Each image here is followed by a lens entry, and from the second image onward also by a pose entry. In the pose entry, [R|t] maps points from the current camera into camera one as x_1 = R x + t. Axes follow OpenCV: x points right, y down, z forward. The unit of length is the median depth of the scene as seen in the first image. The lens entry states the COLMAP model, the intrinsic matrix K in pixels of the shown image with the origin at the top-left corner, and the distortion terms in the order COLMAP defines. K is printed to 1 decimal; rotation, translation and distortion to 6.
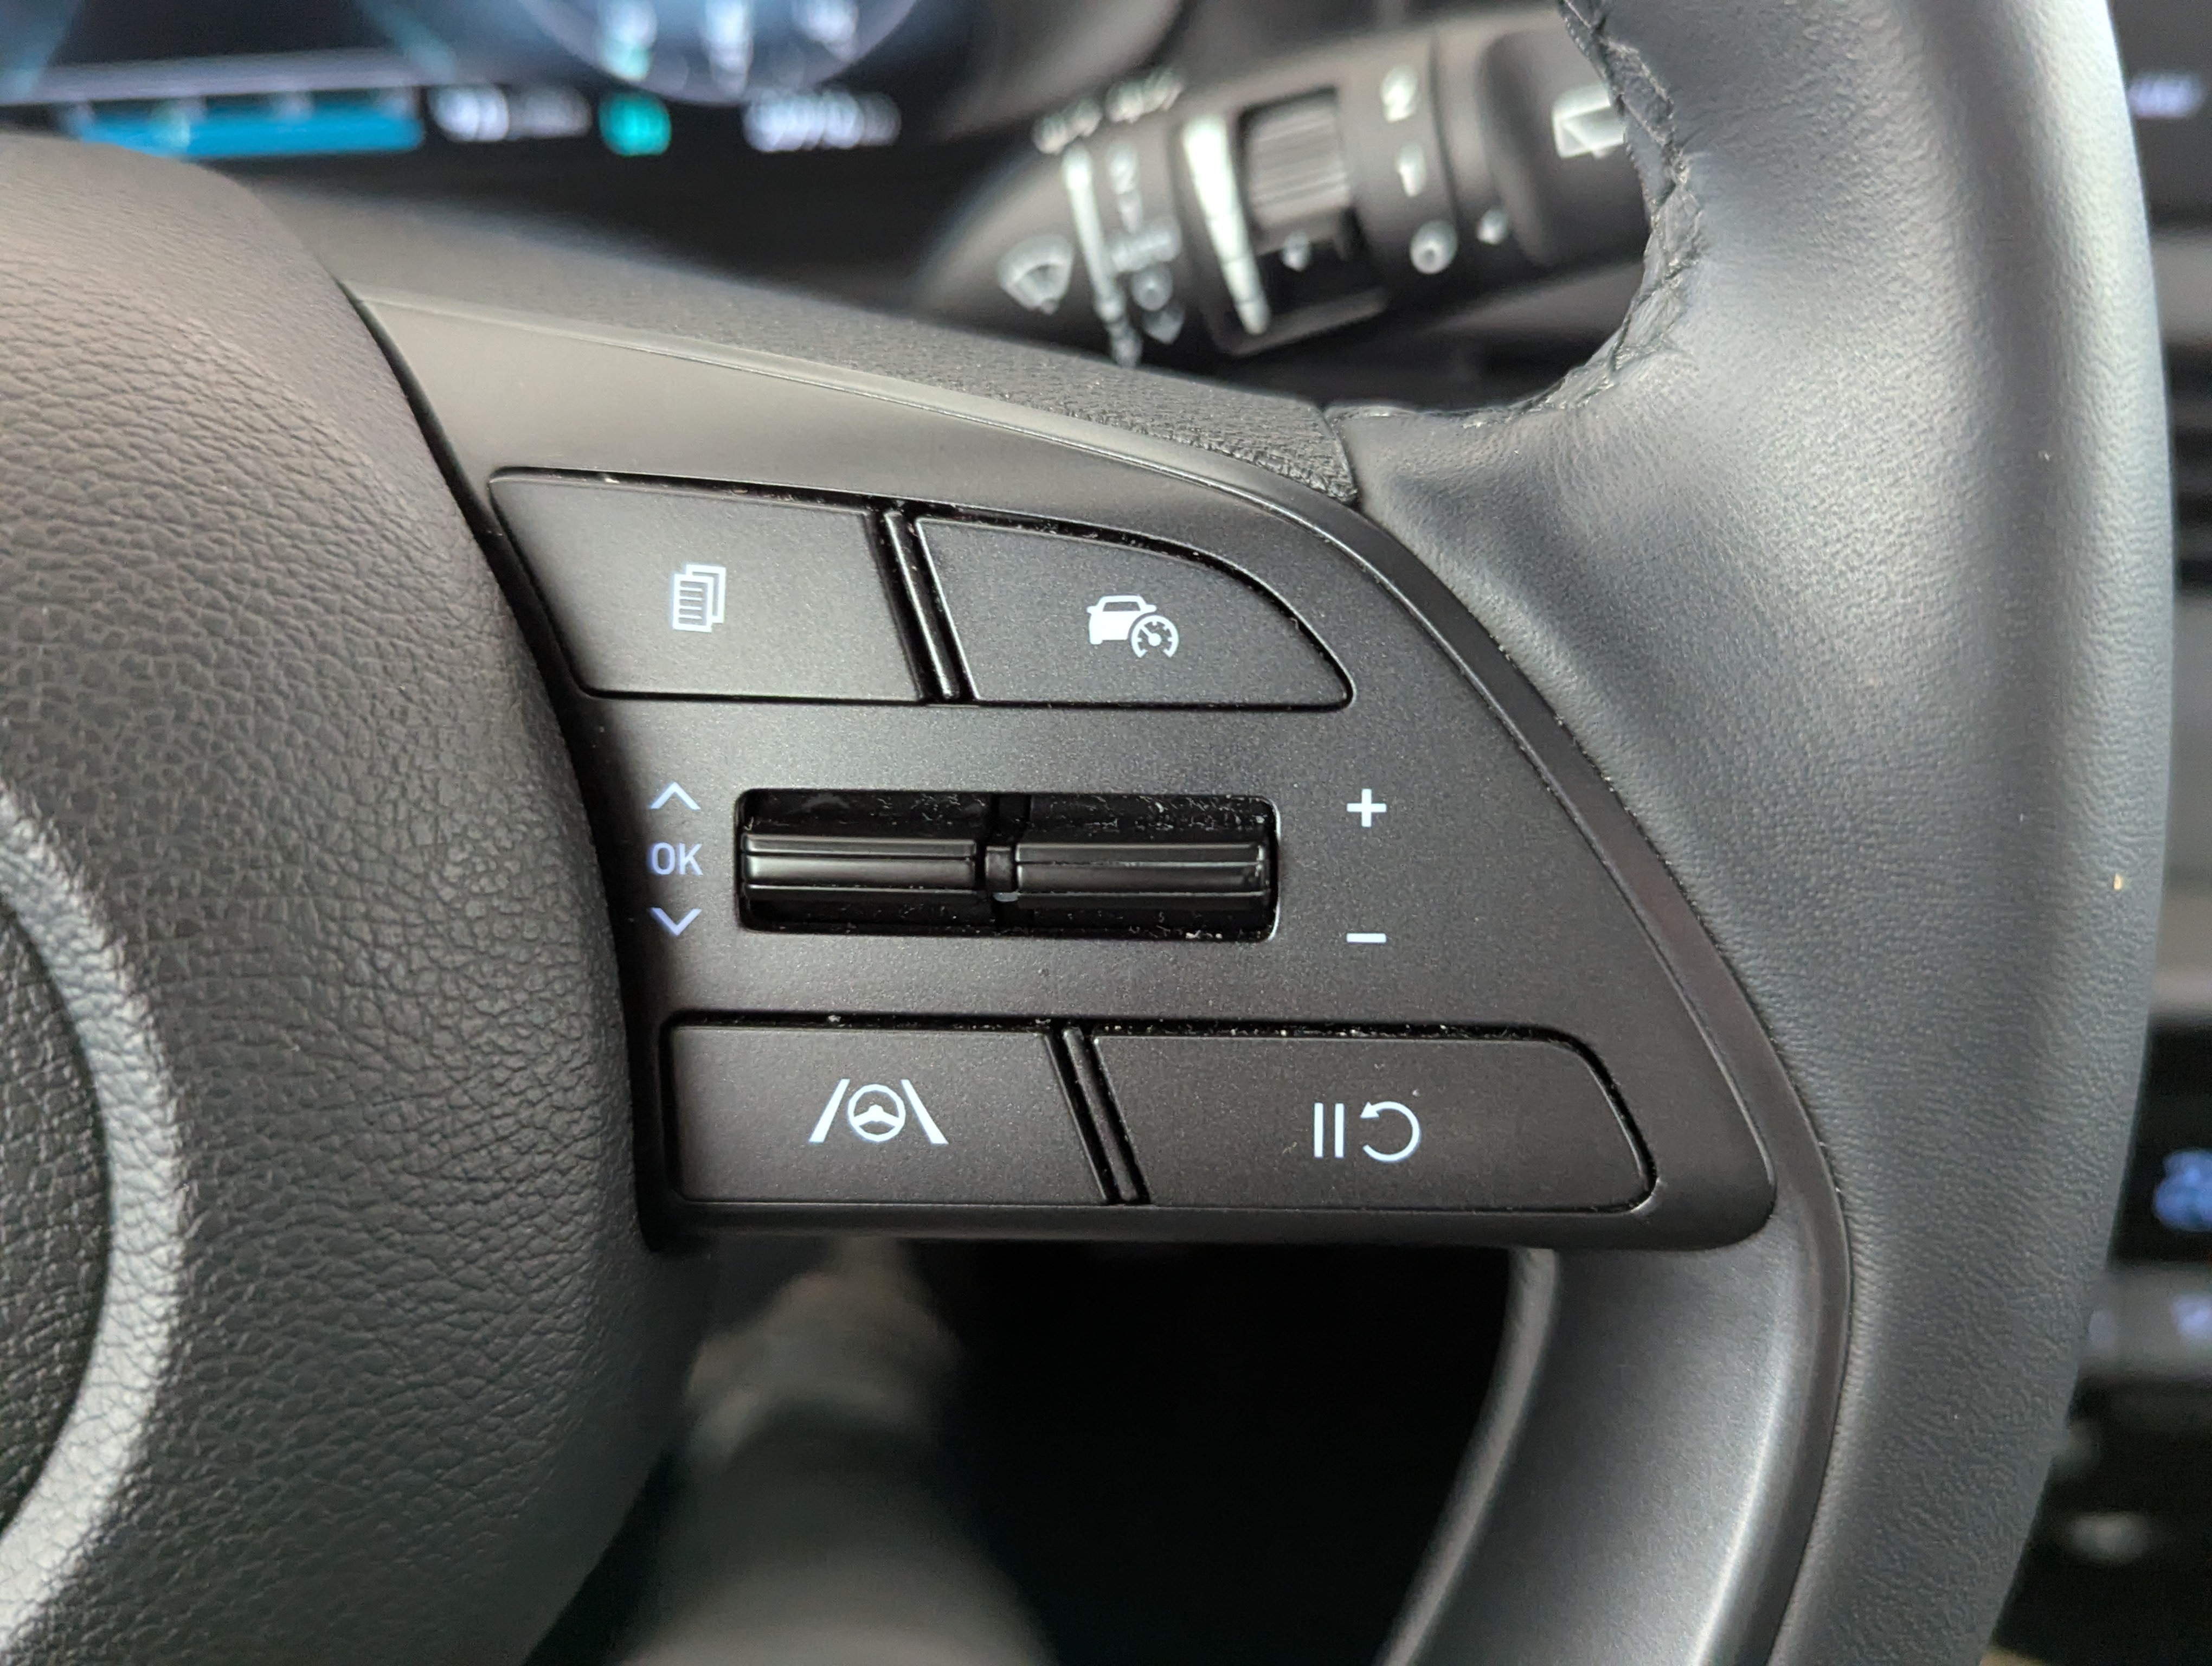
lens RADIAL K [[1977.5, 0, 1106.5], [0, 1977.5, 811.1], [0, 0, 1]] dist [0.050538, -0.021637]
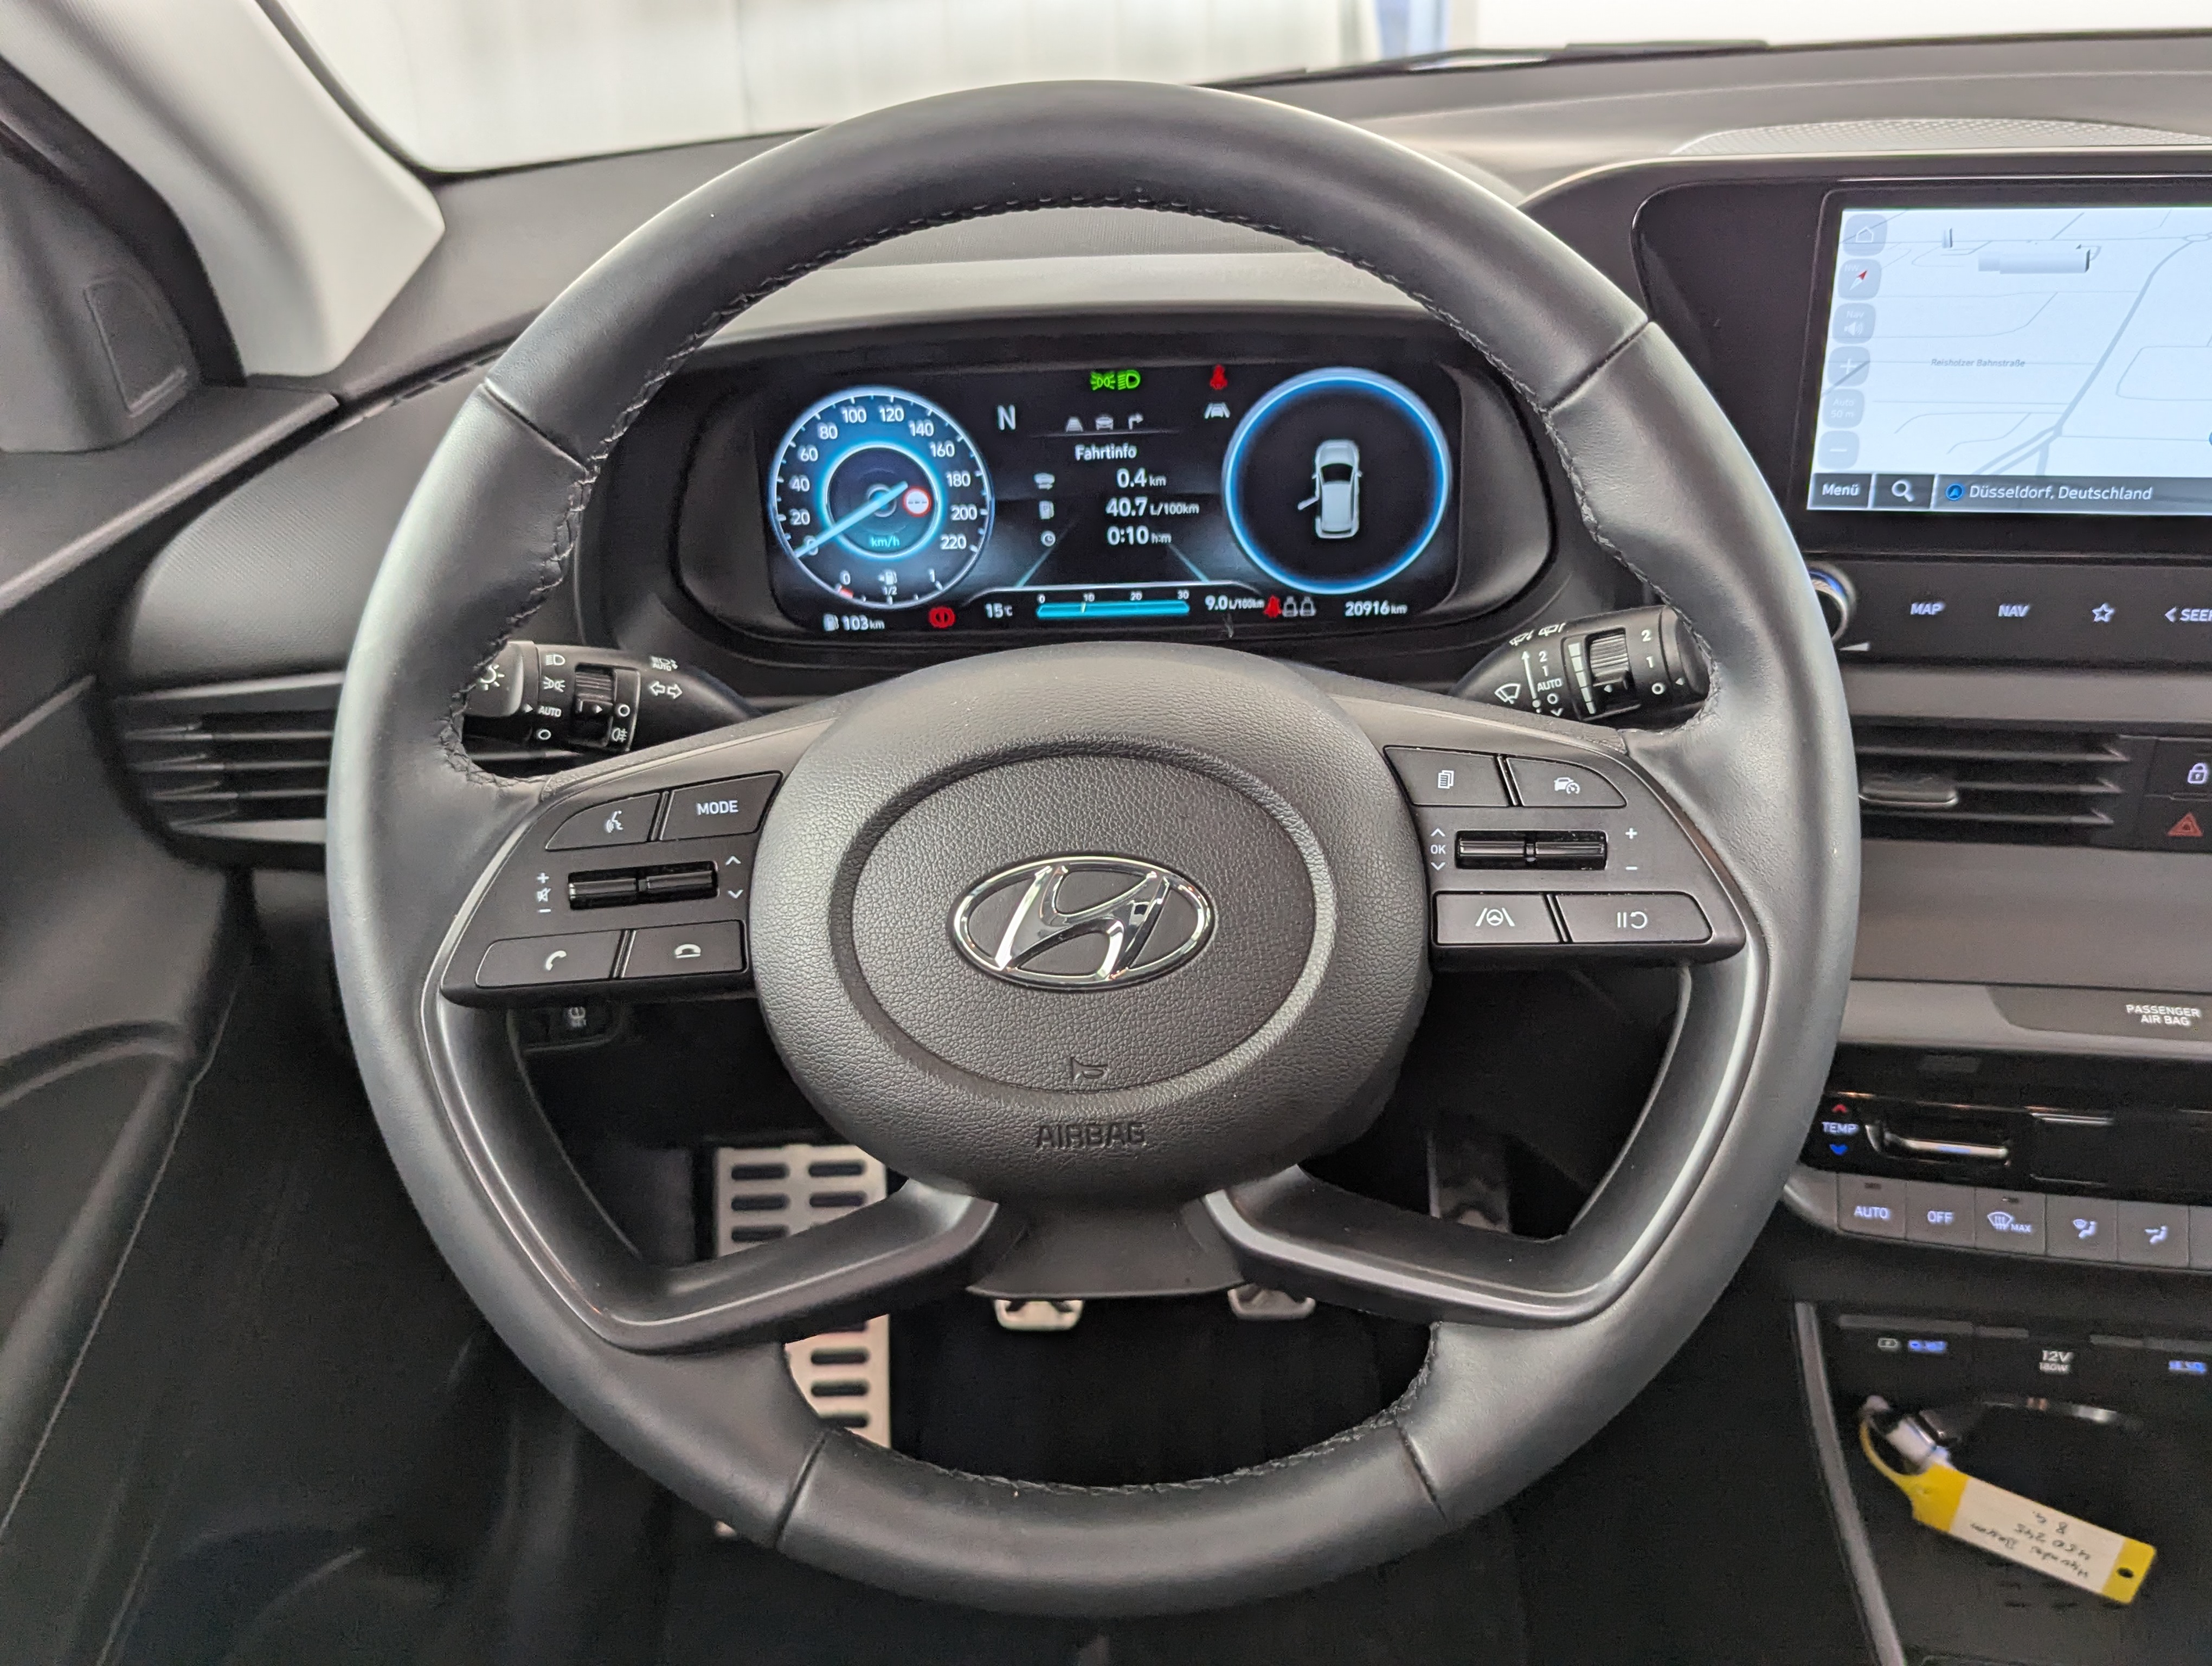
lens RADIAL K [[1968.0, 0, 1105.9], [0, 1968.0, 822.7], [0, 0, 1]] dist [0.061329, -0.074535]
pose [[0.989140, 0.014020, -0.146308, -0.294802], [-0.041031, 0.982204, -0.183278, 0.676255], [0.141135, 0.187291, 0.972113, -2.677567]]
